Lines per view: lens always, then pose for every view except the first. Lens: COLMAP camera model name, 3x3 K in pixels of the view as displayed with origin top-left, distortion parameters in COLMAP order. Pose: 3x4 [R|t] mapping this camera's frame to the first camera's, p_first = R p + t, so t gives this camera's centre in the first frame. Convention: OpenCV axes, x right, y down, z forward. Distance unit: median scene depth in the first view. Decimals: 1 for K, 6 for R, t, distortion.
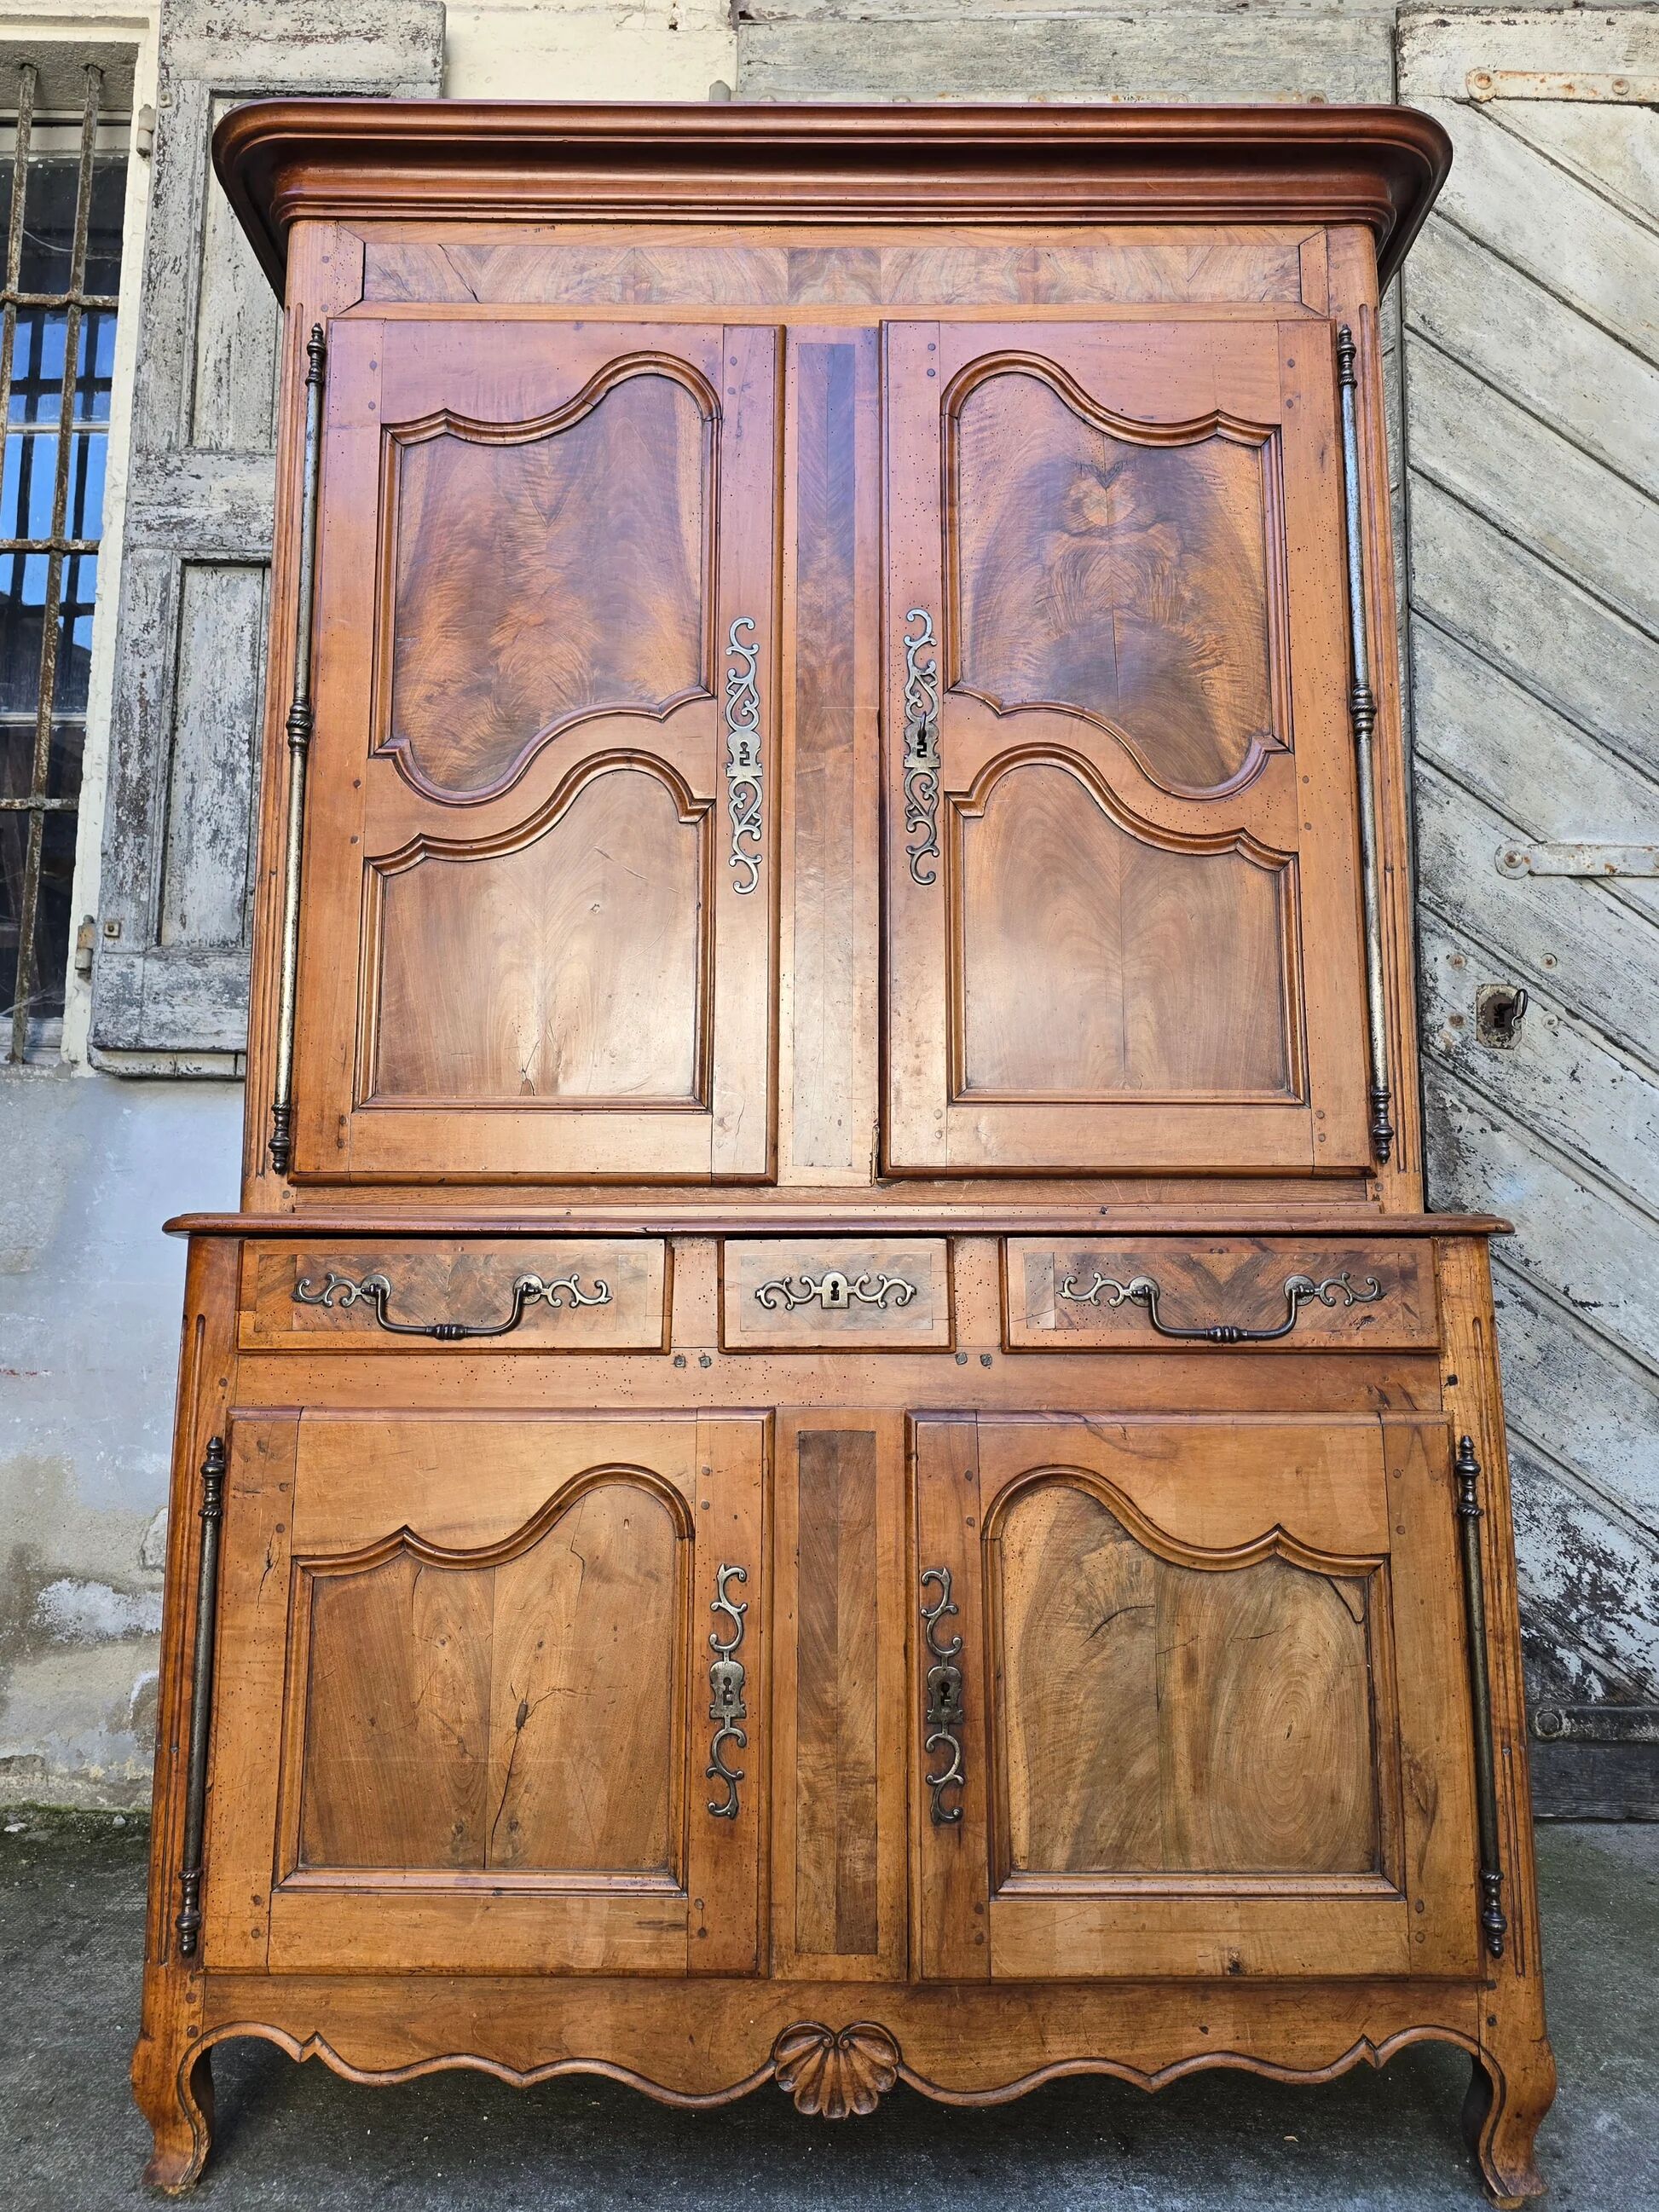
lens RADIAL K [[1540.1, 0, 842.5], [0, 1540.1, 1093.4], [0, 0, 1]] dist [0.042683, -0.036428]
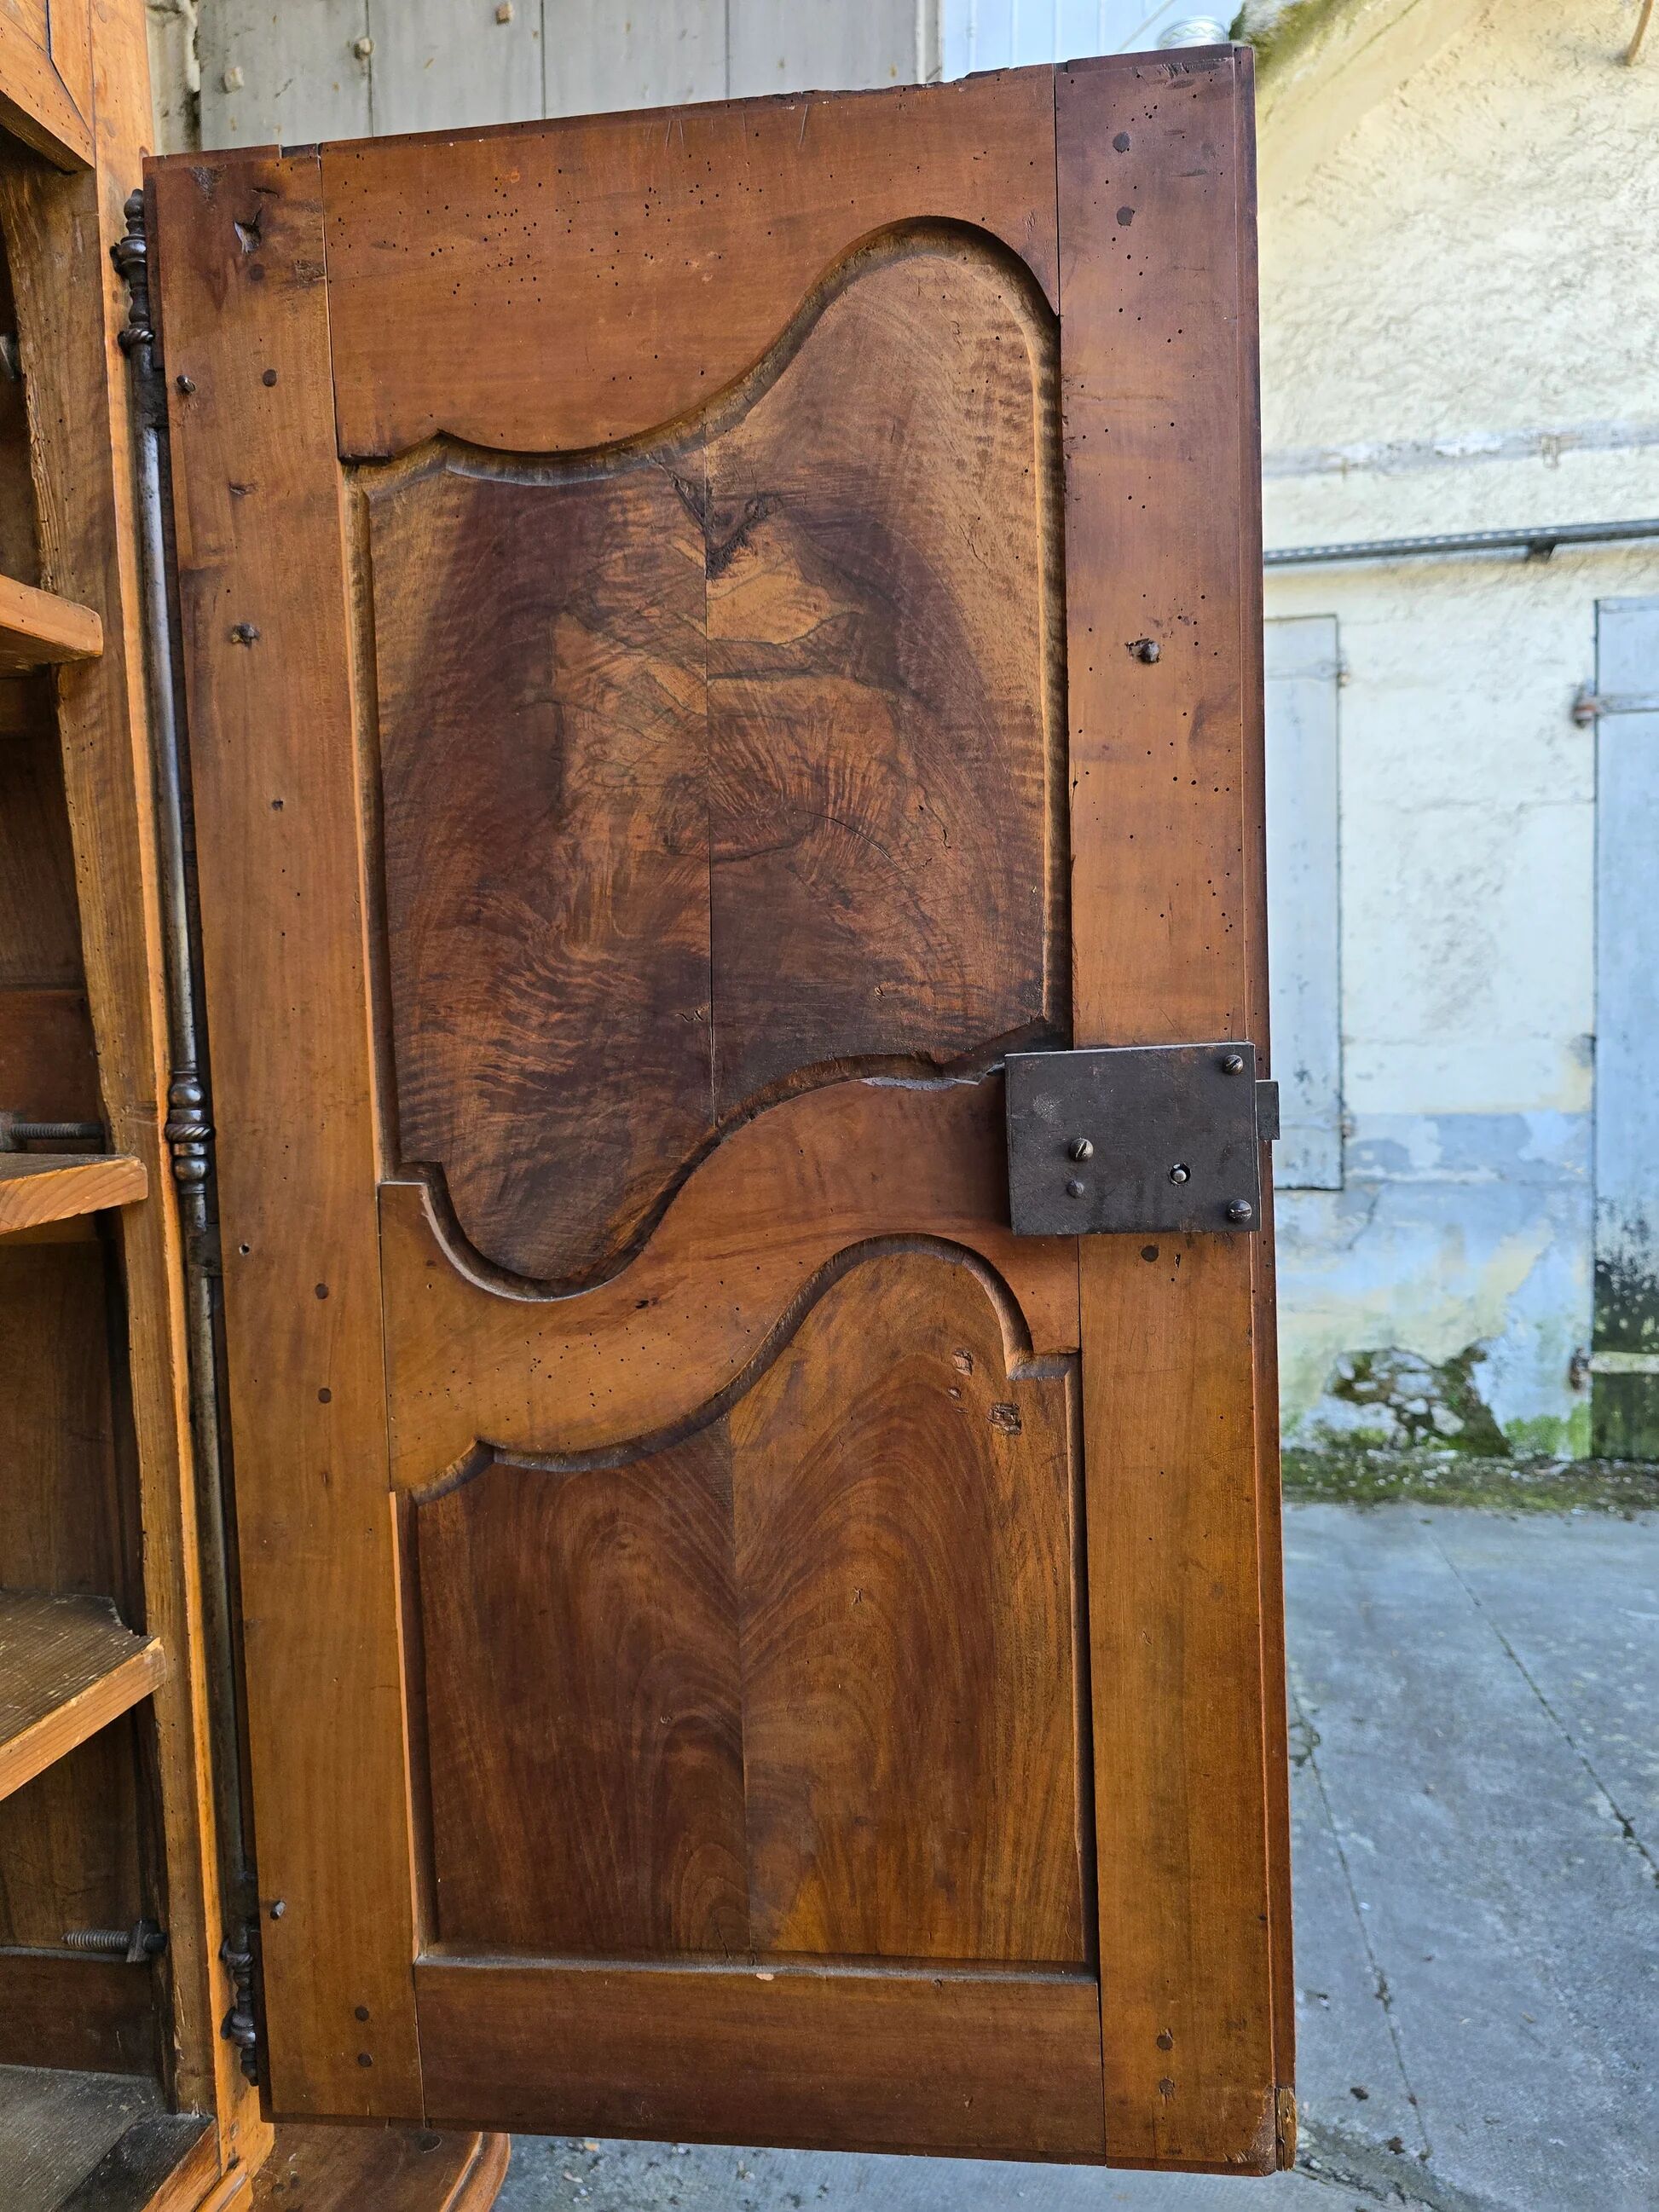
lens RADIAL K [[1500.2, 0, 830.9], [0, 1500.2, 1108.8], [0, 0, 1]] dist [0.052083, -0.047336]
pose [[0.146500, -0.064390, 0.987113, -0.093156], [-0.119993, 0.989354, 0.082345, -0.361242], [-0.981906, -0.130510, 0.137214, 0.876105]]
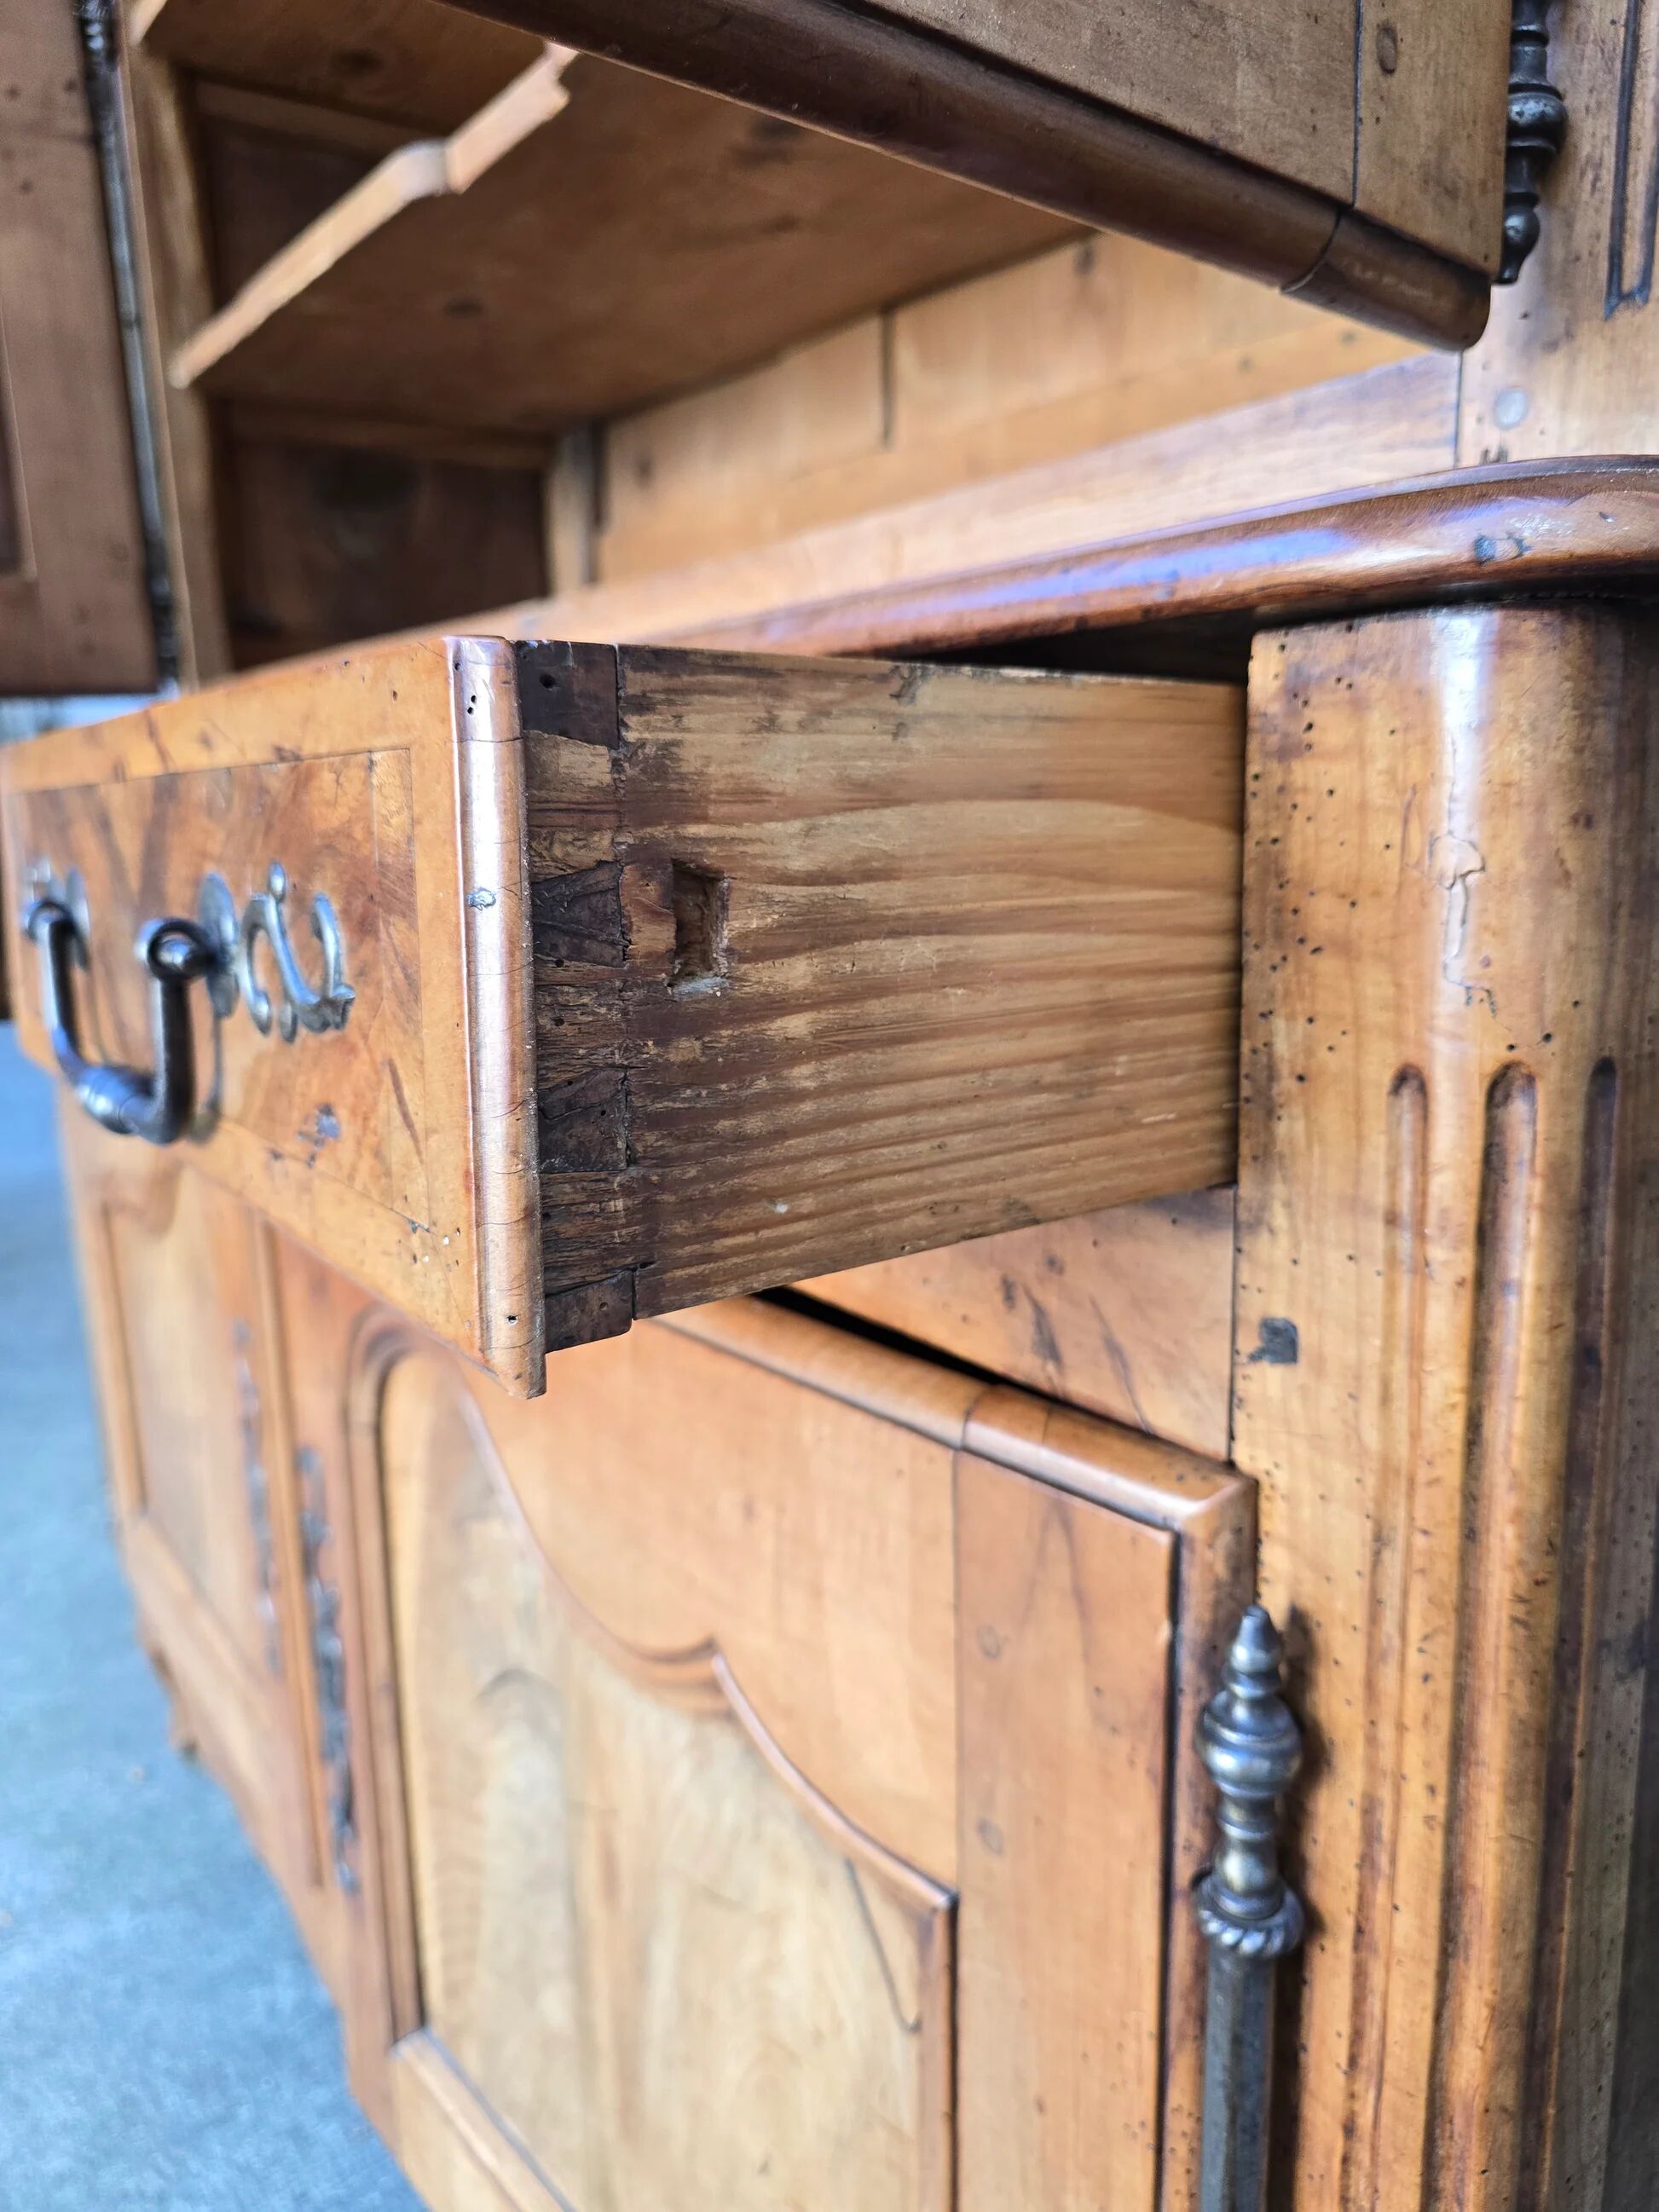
lens RADIAL K [[1540.1, 0, 844.1], [0, 1540.1, 1104.5], [0, 0, 1]] dist [0.042683, -0.036428]
pose [[0.641960, 0.135132, -0.754736, 0.518782], [0.126986, 0.952015, 0.278464, 0.091276], [0.756150, -0.274603, 0.593996, 0.859300]]
